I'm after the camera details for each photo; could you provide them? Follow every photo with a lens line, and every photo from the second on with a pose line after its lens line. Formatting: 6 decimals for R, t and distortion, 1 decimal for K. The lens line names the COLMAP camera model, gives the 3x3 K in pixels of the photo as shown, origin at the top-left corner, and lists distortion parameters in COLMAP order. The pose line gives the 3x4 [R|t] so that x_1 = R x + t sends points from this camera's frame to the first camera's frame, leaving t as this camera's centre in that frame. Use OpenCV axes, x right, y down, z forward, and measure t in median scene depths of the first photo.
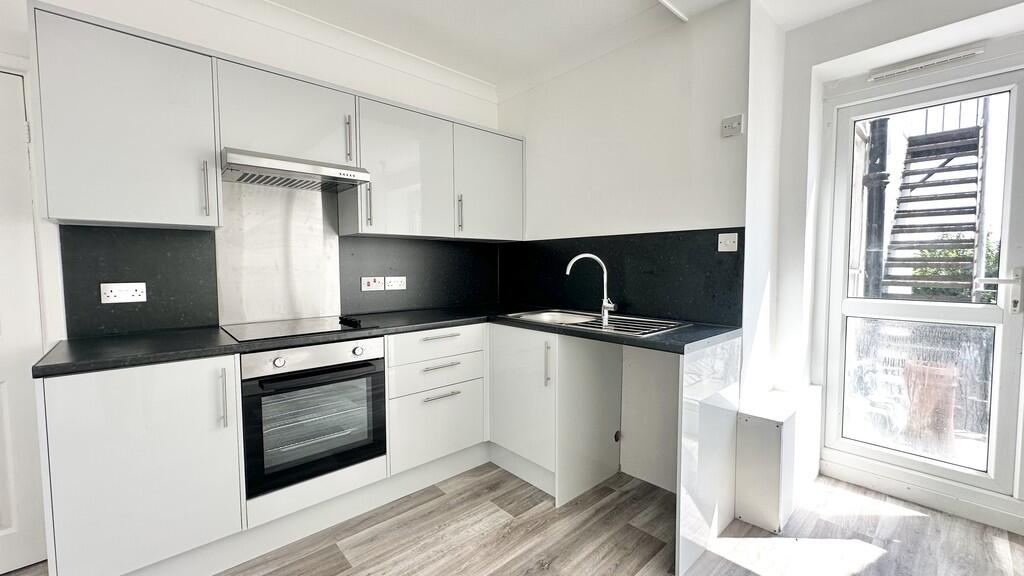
lens RADIAL K [[412.1, 0, 506.6], [0, 412.1, 287.8], [0, 0, 1]] dist [-0.000180, -0.000062]
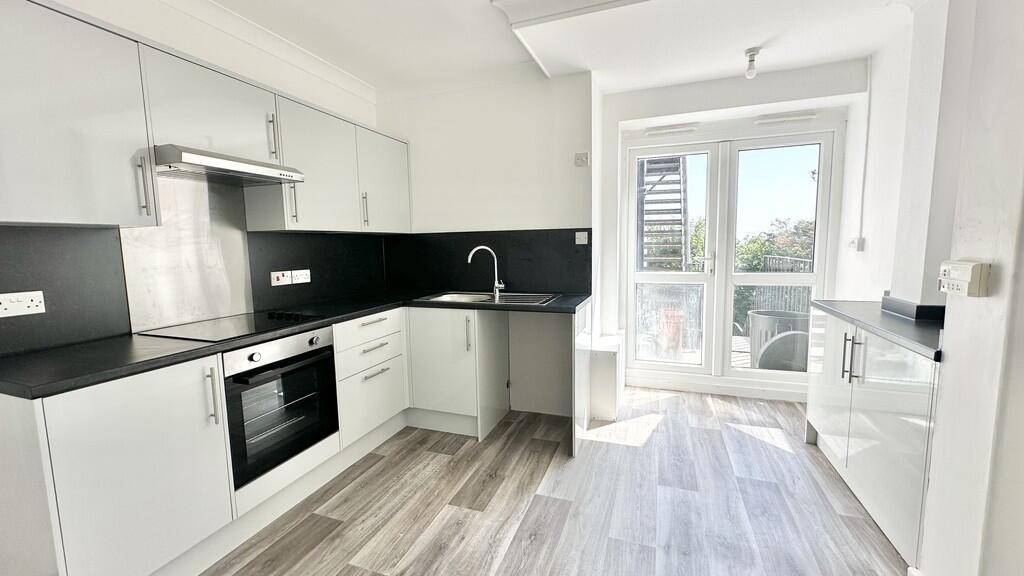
lens RADIAL K [[407.7, 0, 511.2], [0, 407.7, 289.4], [0, 0, 1]] dist [-0.002060, -0.000028]
pose [[0.884594, -0.064264, 0.461912, -0.351072], [0.042761, 0.997465, 0.056882, -0.018648], [-0.464396, -0.030566, 0.885100, -0.173907]]
